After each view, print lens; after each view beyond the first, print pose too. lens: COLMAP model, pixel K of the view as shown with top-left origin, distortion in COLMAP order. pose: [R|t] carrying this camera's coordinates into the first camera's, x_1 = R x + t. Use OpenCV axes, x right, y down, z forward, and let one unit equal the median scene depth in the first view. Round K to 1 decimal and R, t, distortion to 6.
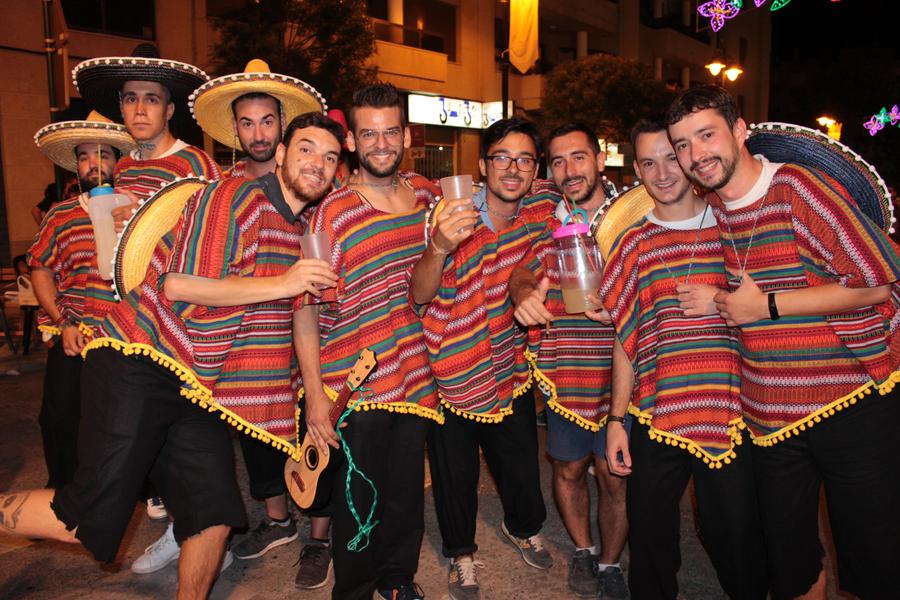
lens RADIAL K [[741.3, 0, 450.0], [0, 741.3, 300.0], [0, 0, 1]] dist [-0.147465, 0.119616]
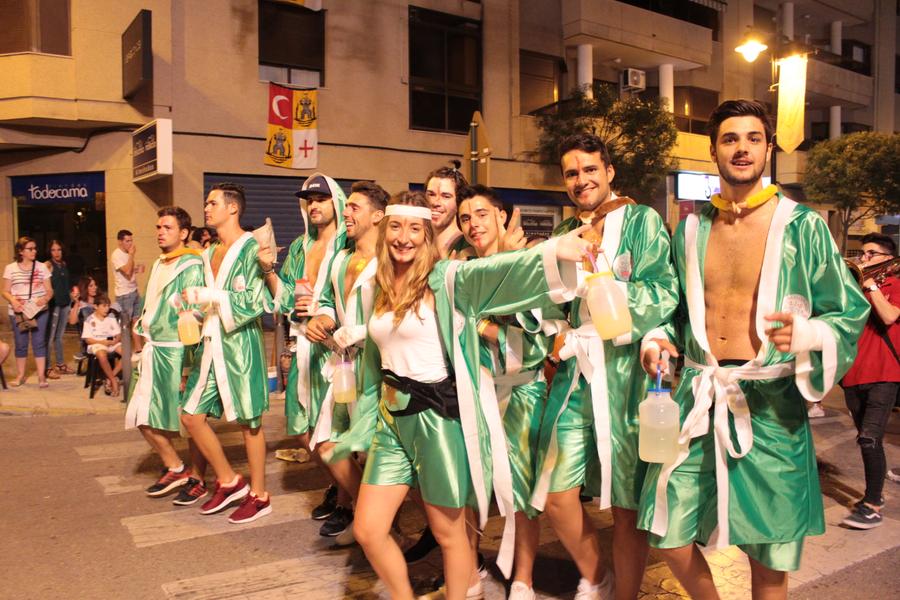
lens RADIAL K [[743.4, 0, 446.0], [0, 743.4, 304.2], [0, 0, 1]] dist [-0.154326, 0.125108]
pose [[0.957973, 0.020154, -0.286151, -0.072718], [-0.043619, 0.996164, -0.075865, 0.016931], [0.283524, 0.085158, 0.955177, -0.142772]]
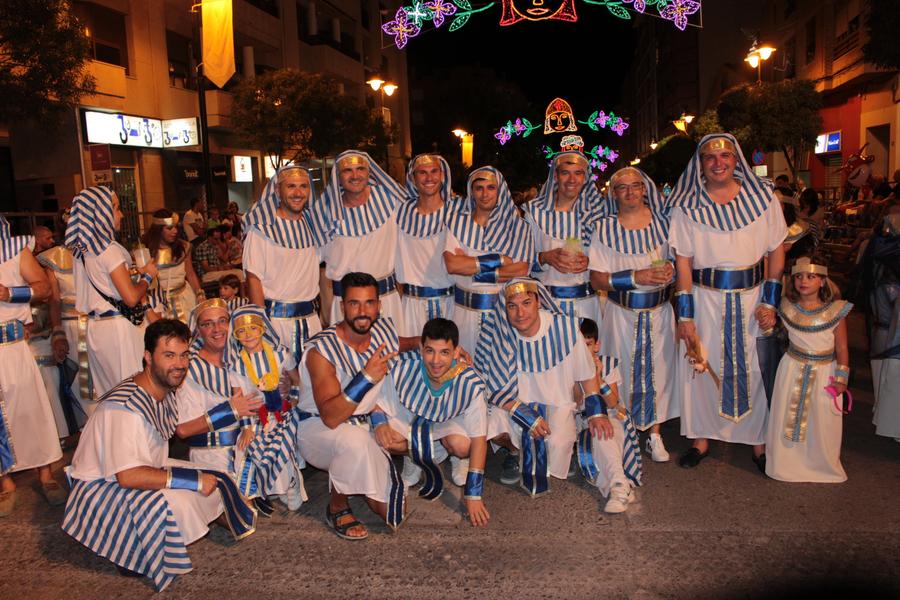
lens RADIAL K [[745.4, 0, 446.2], [0, 745.4, 305.9], [0, 0, 1]] dist [-0.159134, 0.133657]
pose [[0.882175, -0.105531, 0.458945, -0.092652], [0.112525, 0.993574, 0.012172, -0.005843], [-0.457281, 0.040905, 0.888381, 0.030993]]
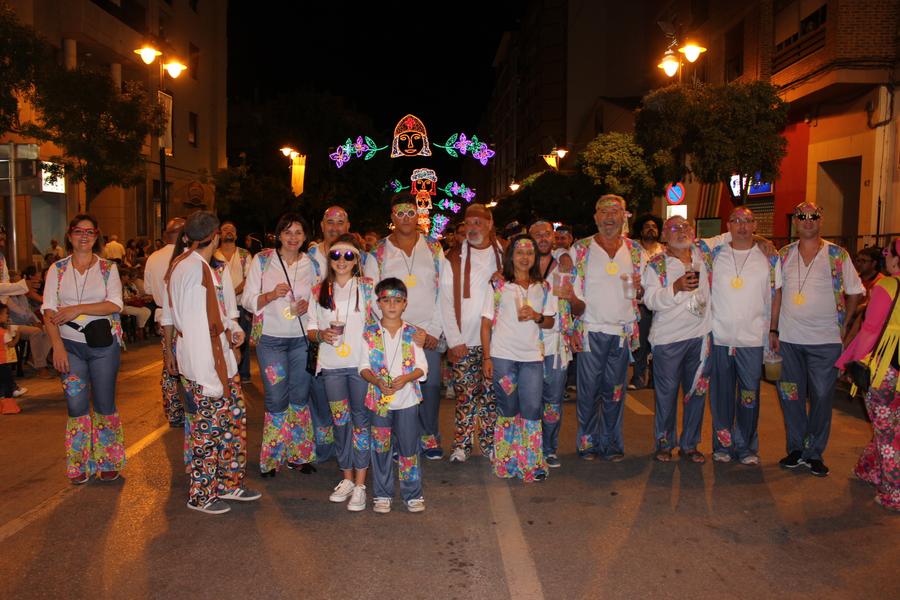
lens RADIAL K [[743.0, 0, 445.3], [0, 743.0, 303.6], [0, 0, 1]] dist [-0.157438, 0.130024]
pose [[0.772224, -0.043982, 0.633827, 0.195179], [0.078057, 0.996611, -0.025945, -0.049289], [-0.630538, 0.069510, 0.773040, 0.408270]]
